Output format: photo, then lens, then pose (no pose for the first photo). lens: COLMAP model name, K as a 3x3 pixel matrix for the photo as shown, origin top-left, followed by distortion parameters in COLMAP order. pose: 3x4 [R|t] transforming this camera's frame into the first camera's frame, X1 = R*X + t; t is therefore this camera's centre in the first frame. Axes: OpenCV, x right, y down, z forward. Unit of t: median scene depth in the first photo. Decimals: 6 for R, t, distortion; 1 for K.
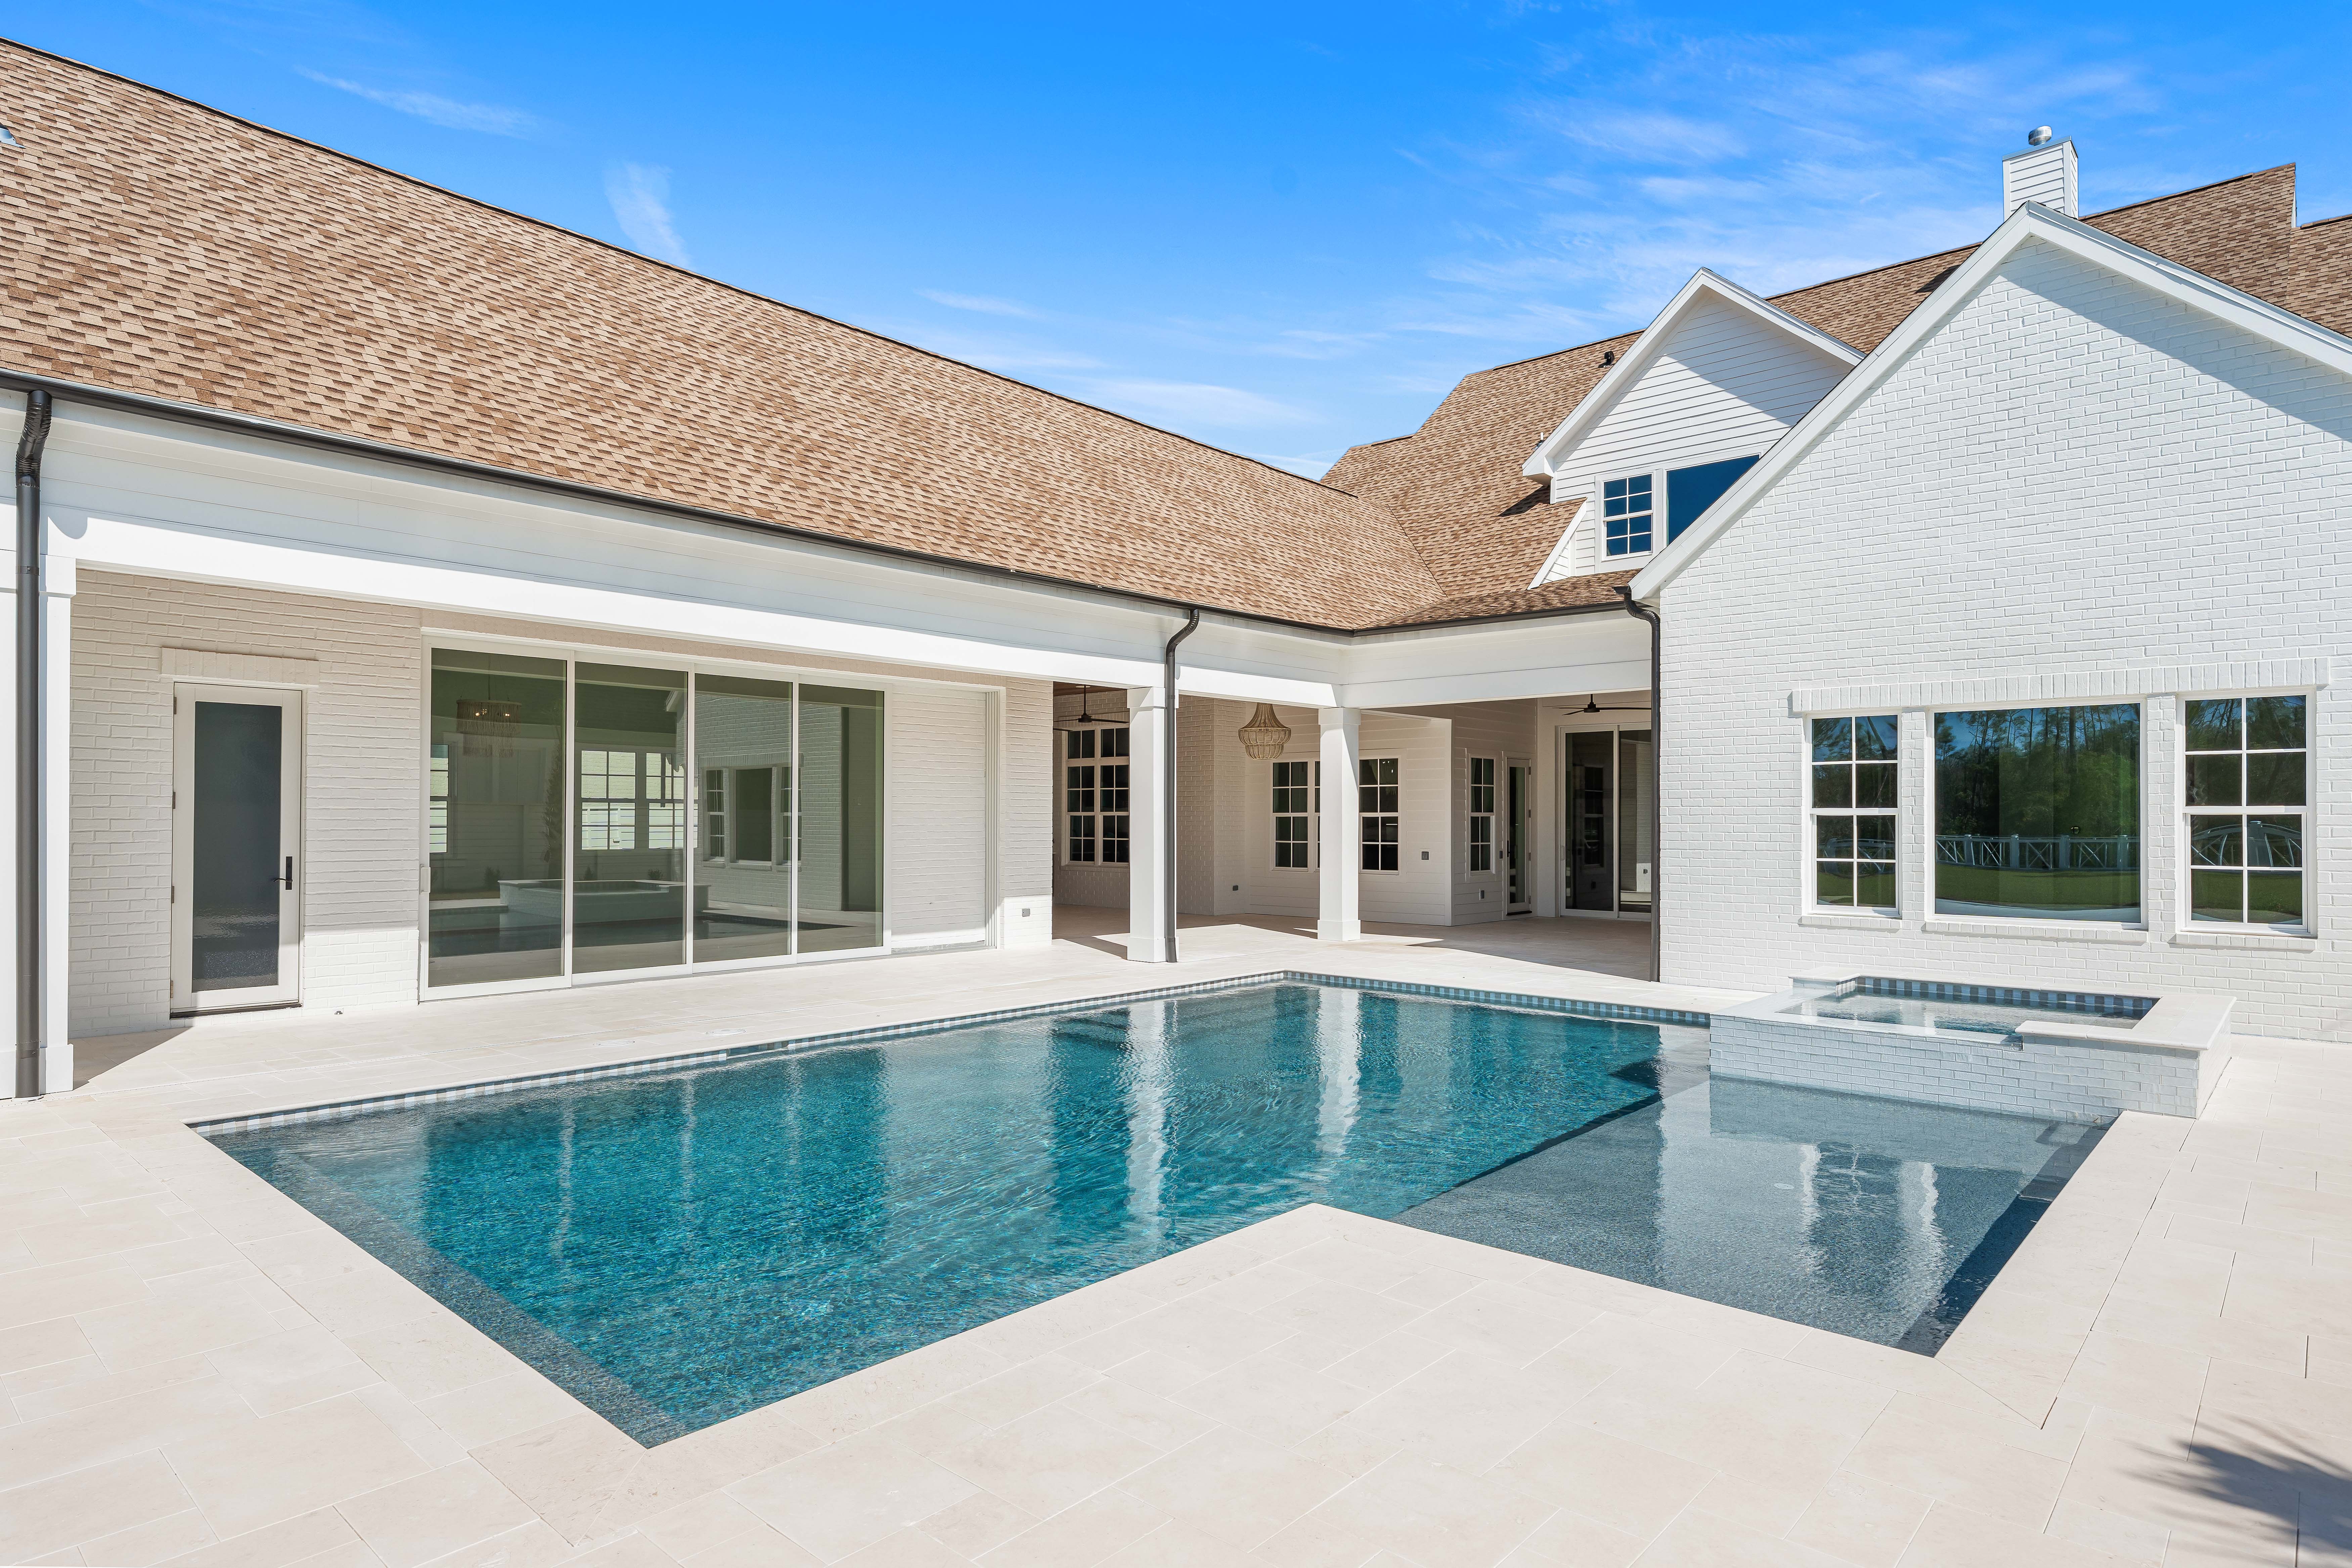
lens RADIAL K [[1295.4, 0, 1178.9], [0, 1295.4, 817.9], [0, 0, 1]] dist [-0.002747, 0.008911]
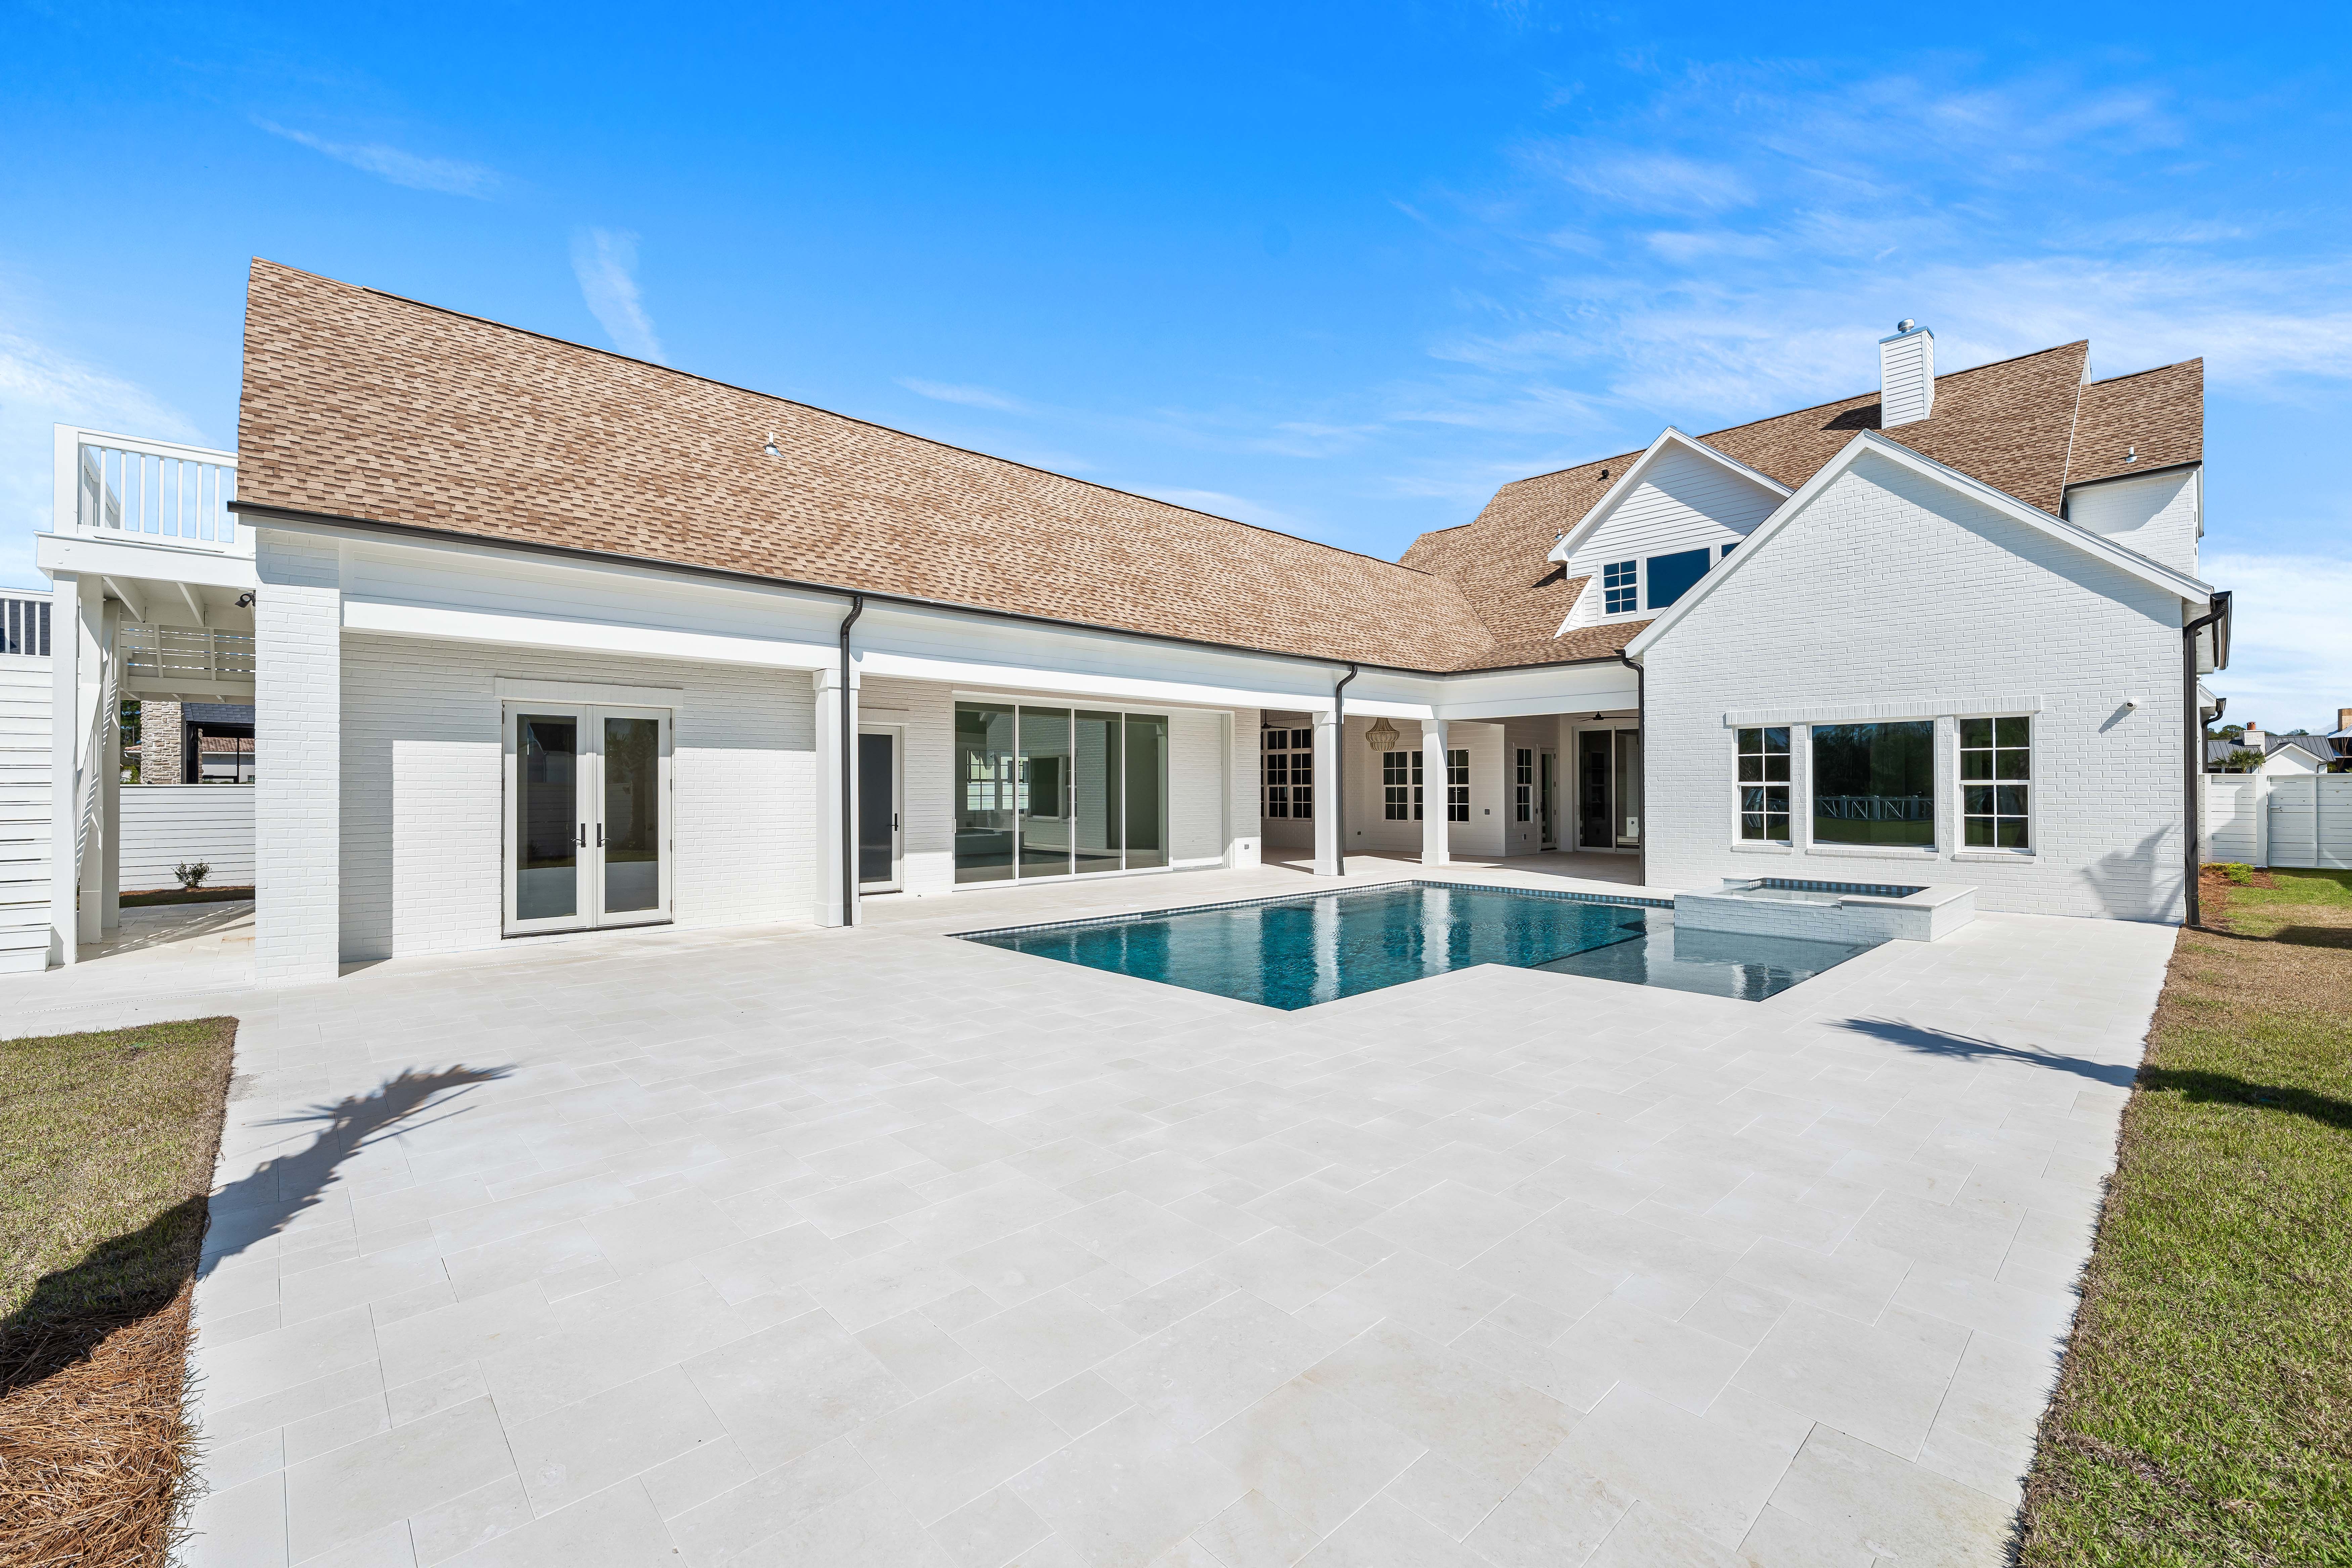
lens RADIAL K [[971.6, 0, 1176.0], [0, 971.6, 784.0], [0, 0, 1]] dist [0.003190, 0.000030]
pose [[0.995762, -0.006716, -0.091717, -0.094559], [0.006514, 0.999976, -0.002501, -0.004876], [0.091731, 0.001893, 0.995782, -0.250398]]
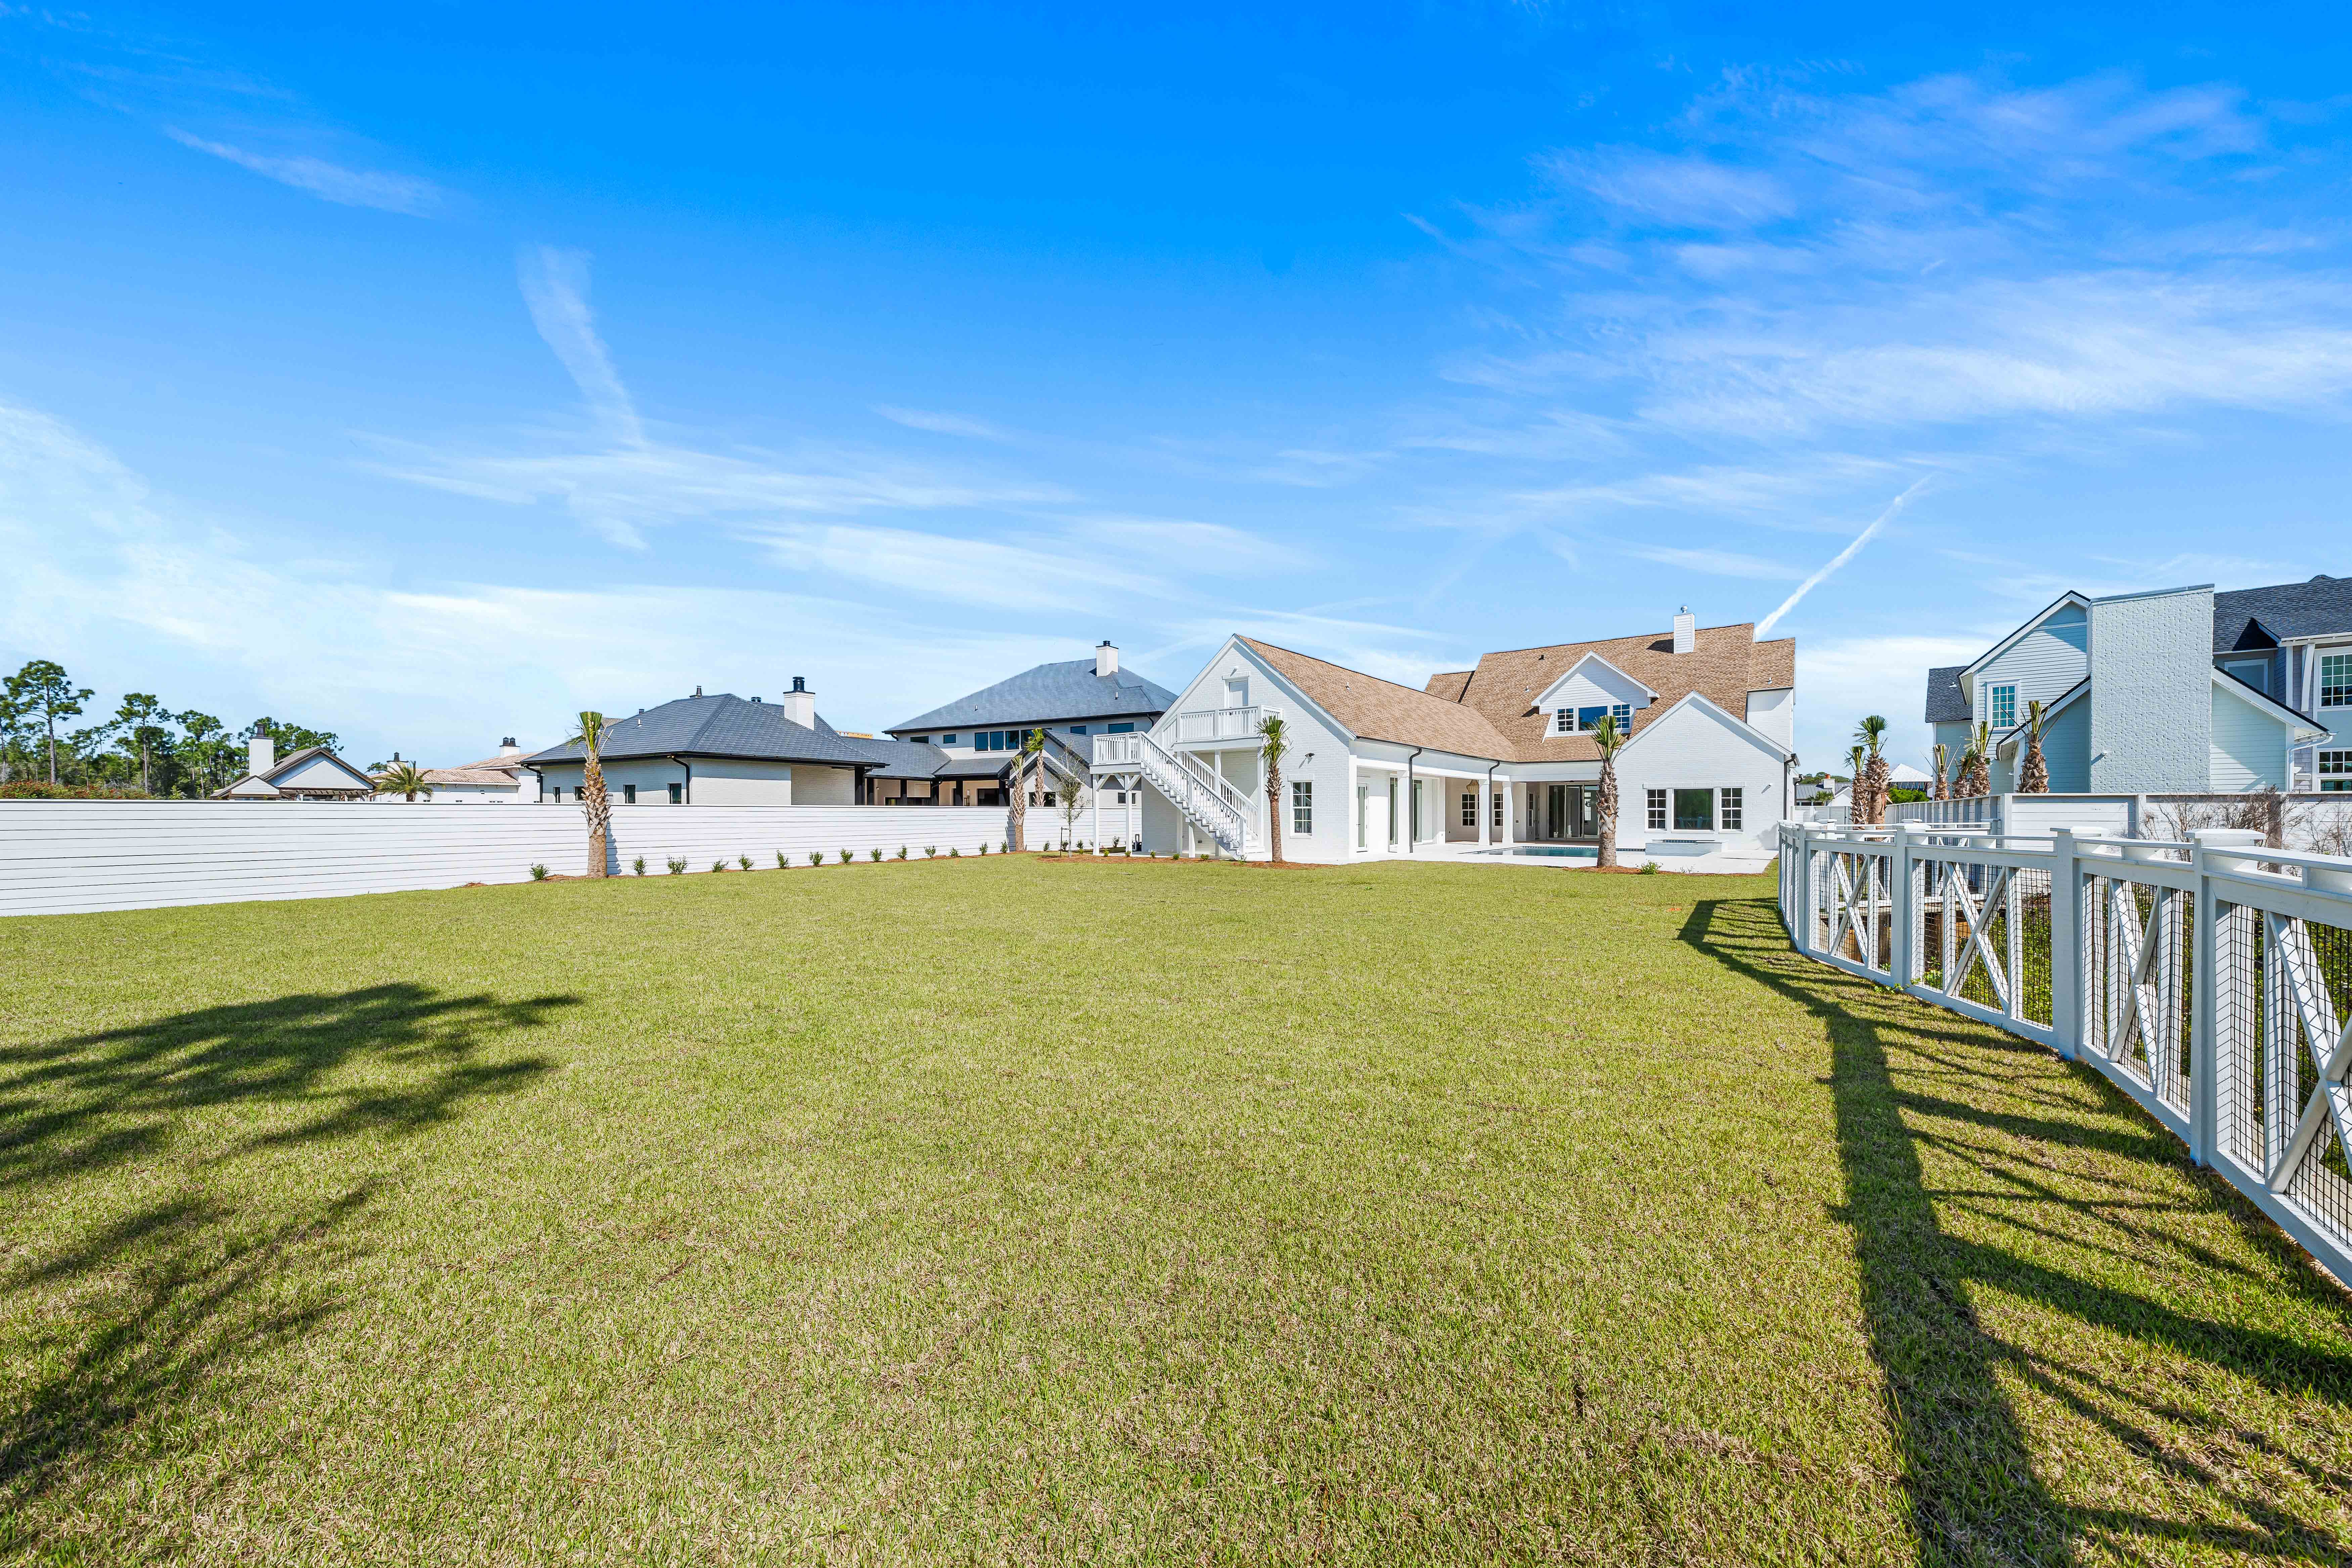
lens RADIAL K [[817.3, 0, 1176.8], [0, 817.3, 827.0], [0, 0, 1]] dist [-0.000585, -0.000039]
pose [[0.997938, -0.005292, 0.063963, -1.090460], [0.004156, 0.999831, 0.017884, 0.000575], [-0.064047, -0.017581, 0.997792, -1.440399]]
